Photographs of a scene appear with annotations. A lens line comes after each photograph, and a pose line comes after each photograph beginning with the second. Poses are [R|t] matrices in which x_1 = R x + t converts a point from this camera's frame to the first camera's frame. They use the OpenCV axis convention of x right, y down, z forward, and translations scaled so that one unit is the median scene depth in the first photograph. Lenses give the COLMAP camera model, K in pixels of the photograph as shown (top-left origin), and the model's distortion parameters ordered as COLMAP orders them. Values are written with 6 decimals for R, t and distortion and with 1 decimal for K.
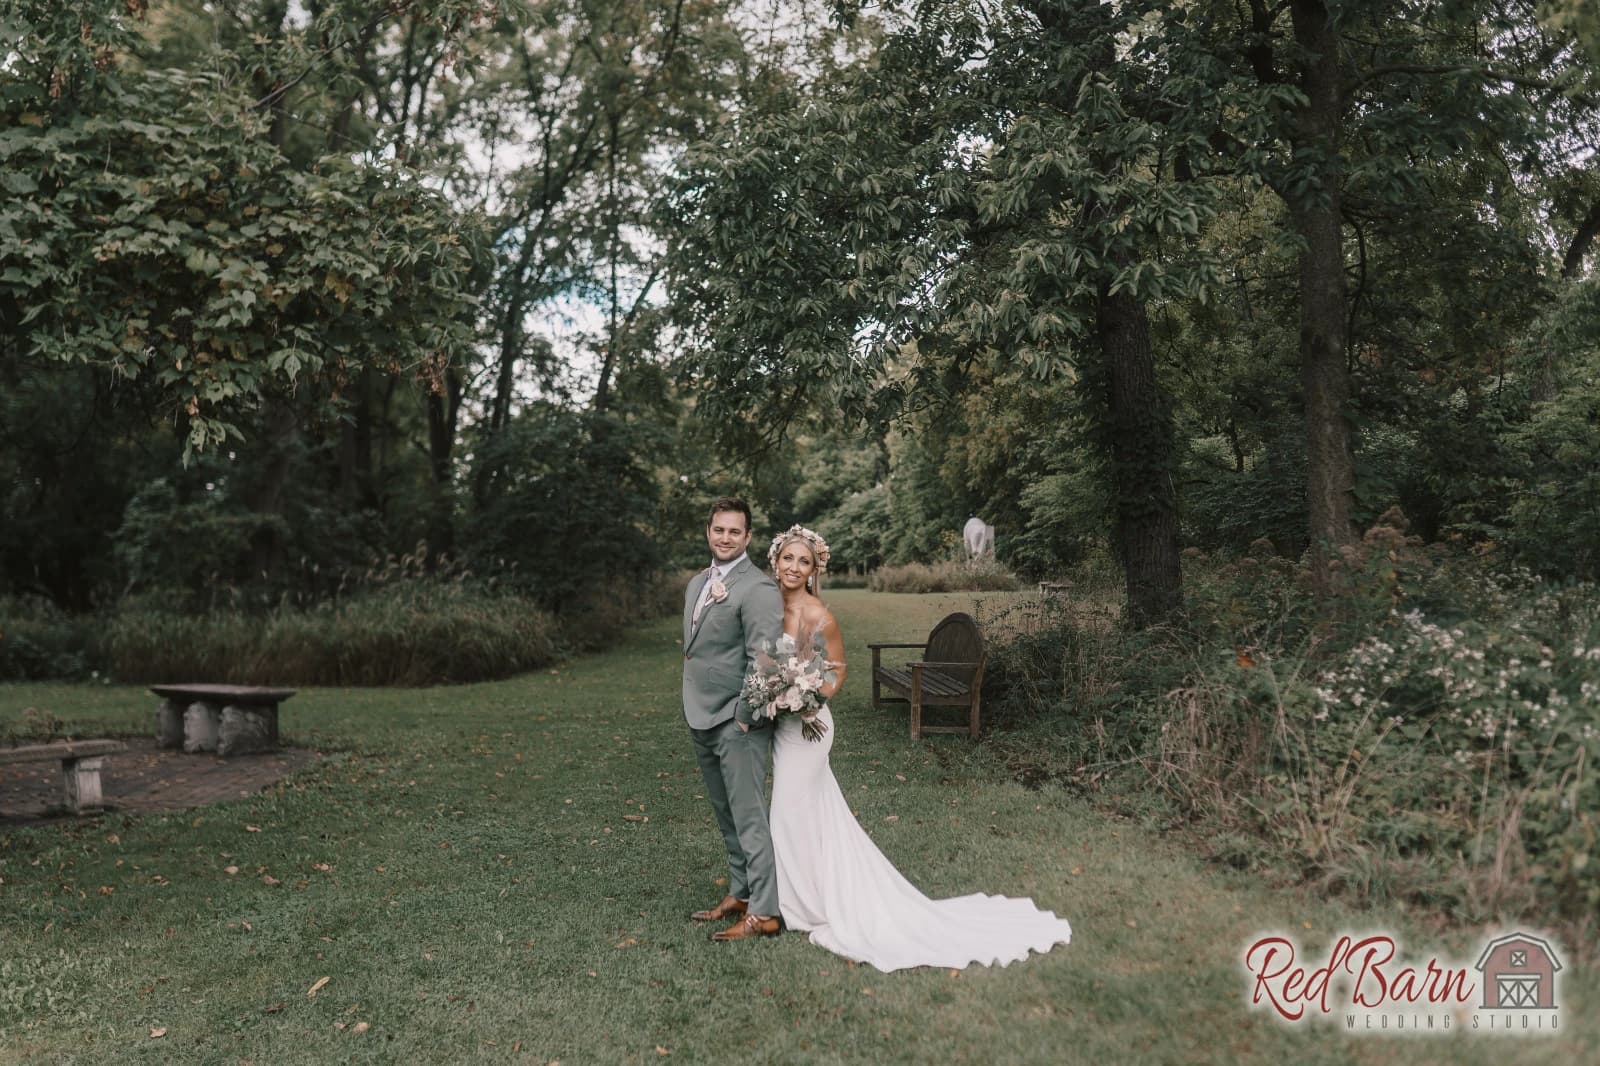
lens RADIAL K [[1670.4, 0, 800.0], [0, 1670.4, 533.0], [0, 0, 1]] dist [-0.013339, -0.010973]
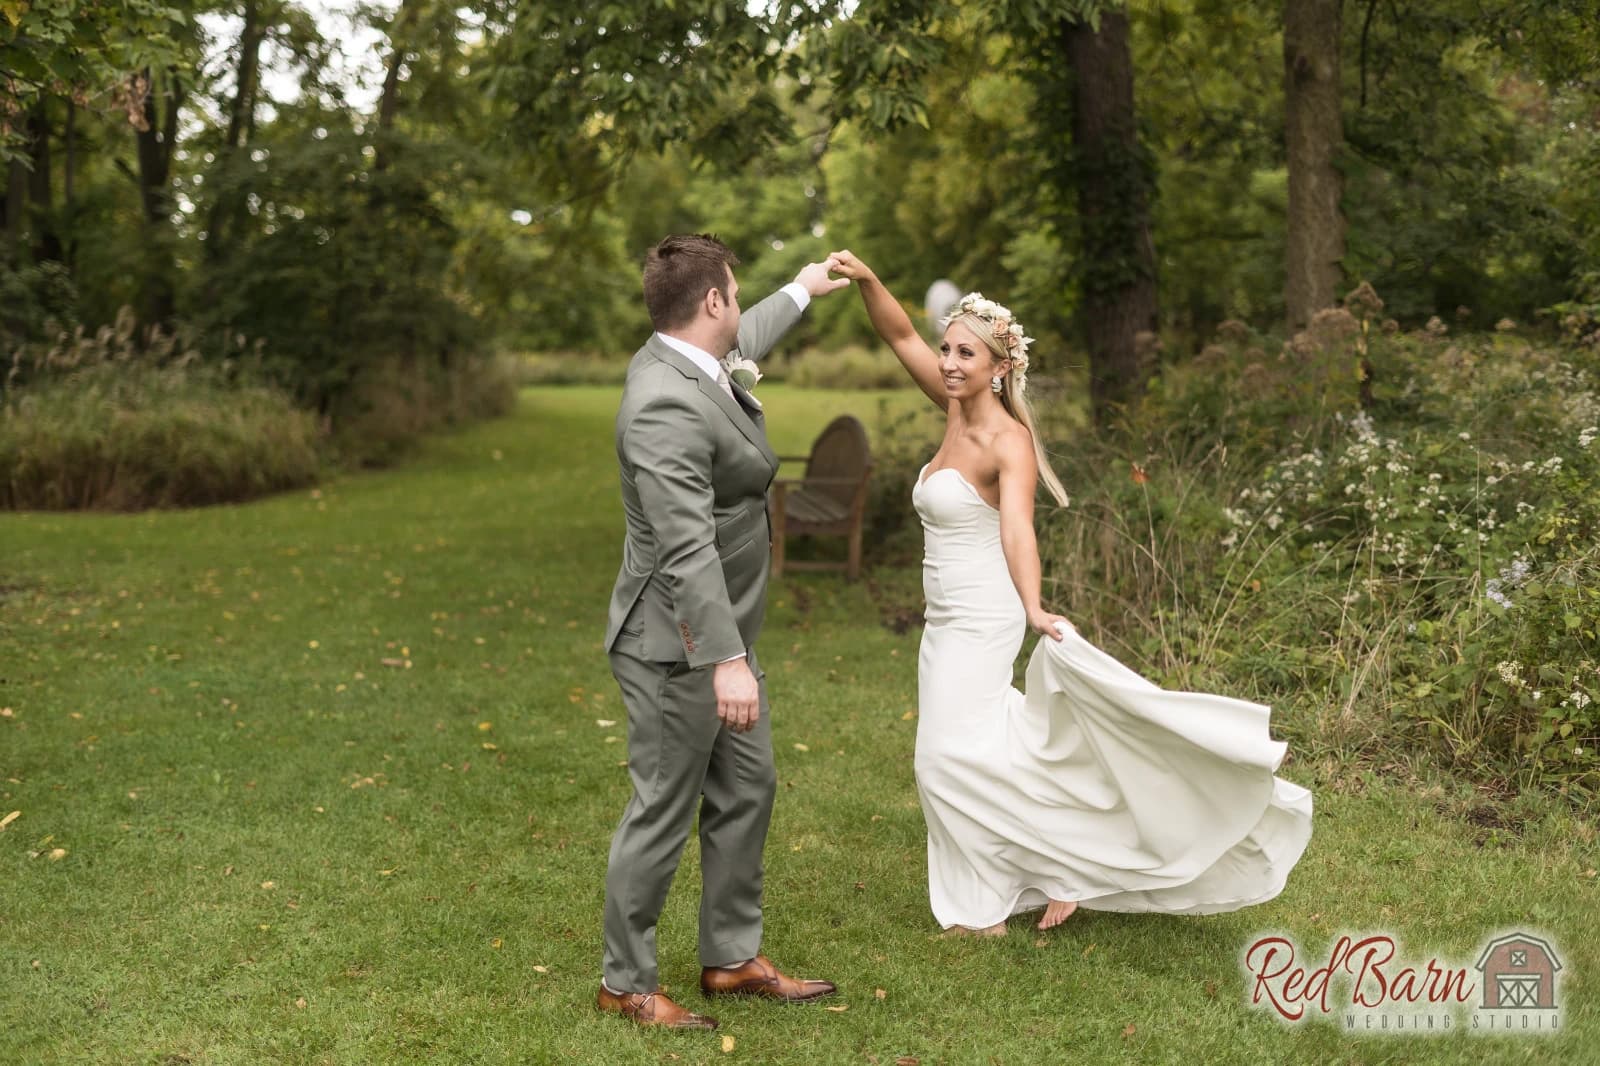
lens RADIAL K [[2441.9, 0, 838.9], [0, 2441.9, 576.7], [0, 0, 1]] dist [0.000591, -0.040507]
pose [[0.998227, 0.005792, 0.059241, 0.047963], [-0.012394, 0.993666, 0.111691, -0.005729], [-0.058219, -0.112227, 0.991976, -0.190959]]
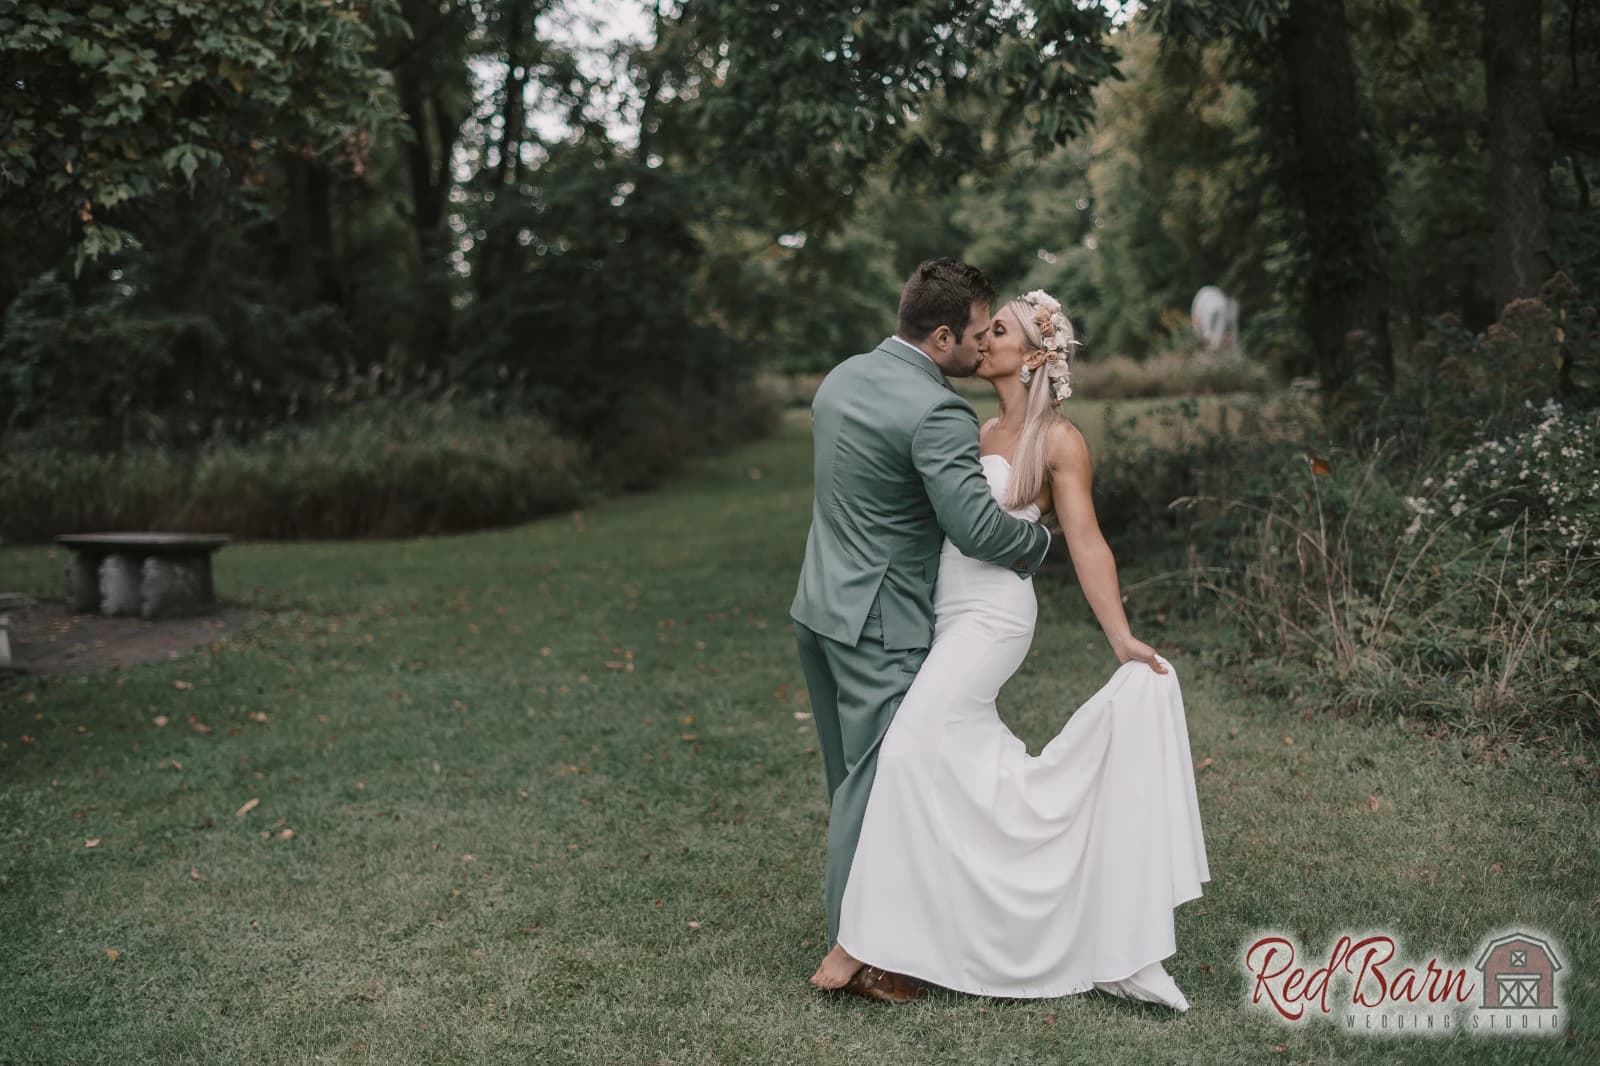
lens RADIAL K [[2421.8, 0, 804.0], [0, 2421.8, 635.8], [0, 0, 1]] dist [-0.001440, -0.168941]
pose [[0.997437, -0.018638, -0.069086, 0.088500], [0.027433, 0.991313, 0.128631, -0.003222], [0.066088, -0.130196, 0.989283, -0.241161]]
